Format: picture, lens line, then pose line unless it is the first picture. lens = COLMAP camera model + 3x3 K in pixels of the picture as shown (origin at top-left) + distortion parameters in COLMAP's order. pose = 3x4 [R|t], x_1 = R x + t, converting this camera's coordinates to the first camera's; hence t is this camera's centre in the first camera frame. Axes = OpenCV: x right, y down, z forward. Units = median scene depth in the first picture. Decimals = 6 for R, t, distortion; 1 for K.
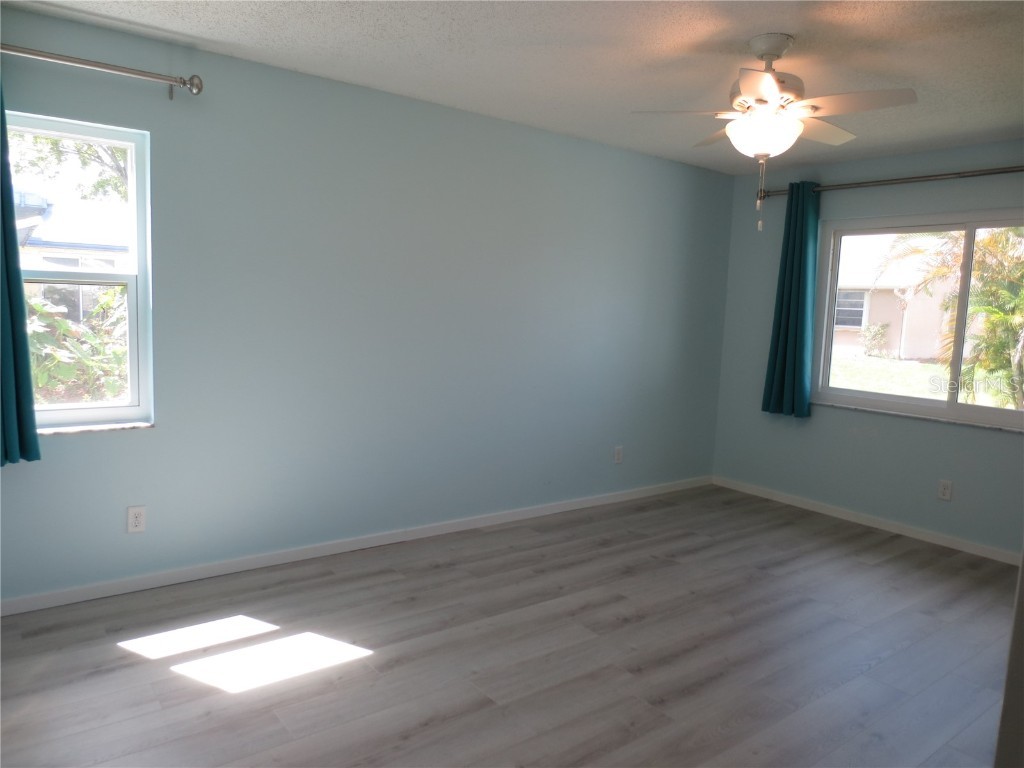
lens RADIAL K [[723.9, 0, 508.8], [0, 723.9, 388.0], [0, 0, 1]] dist [-0.041157, 0.024635]
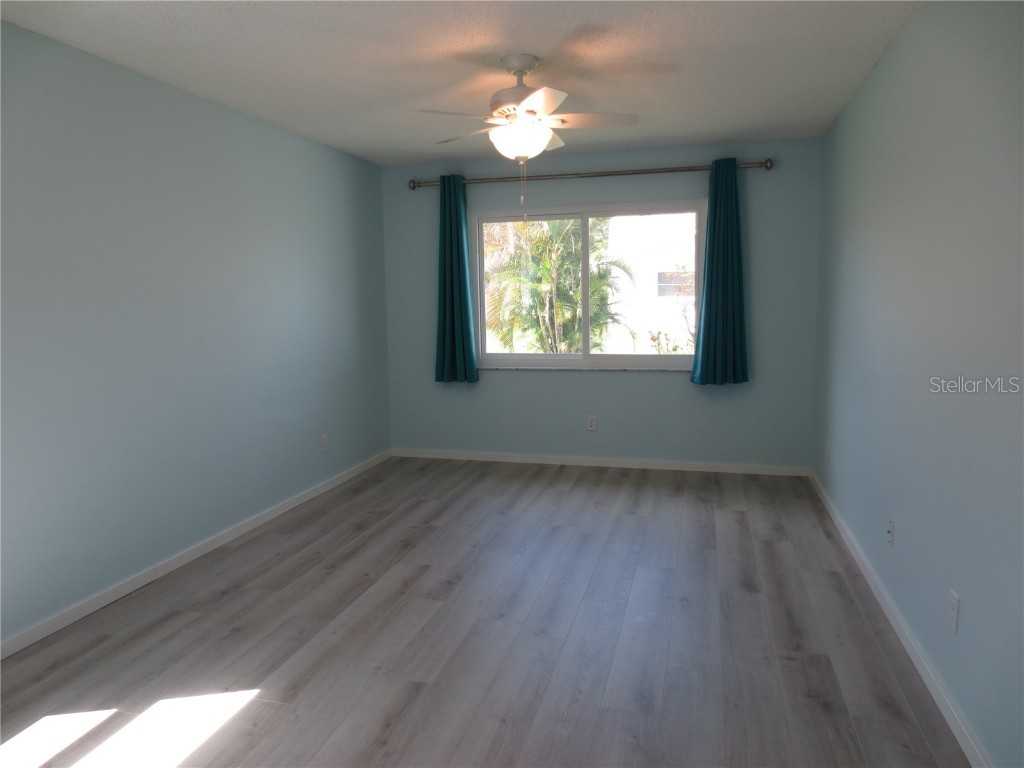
lens RADIAL K [[723.9, 0, 508.8], [0, 723.9, 388.0], [0, 0, 1]] dist [-0.041157, 0.024635]
pose [[0.794330, -0.133009, 0.592746, -0.294222], [0.118745, 0.990910, 0.063227, -0.020664], [-0.595768, 0.020162, 0.802904, 0.054742]]
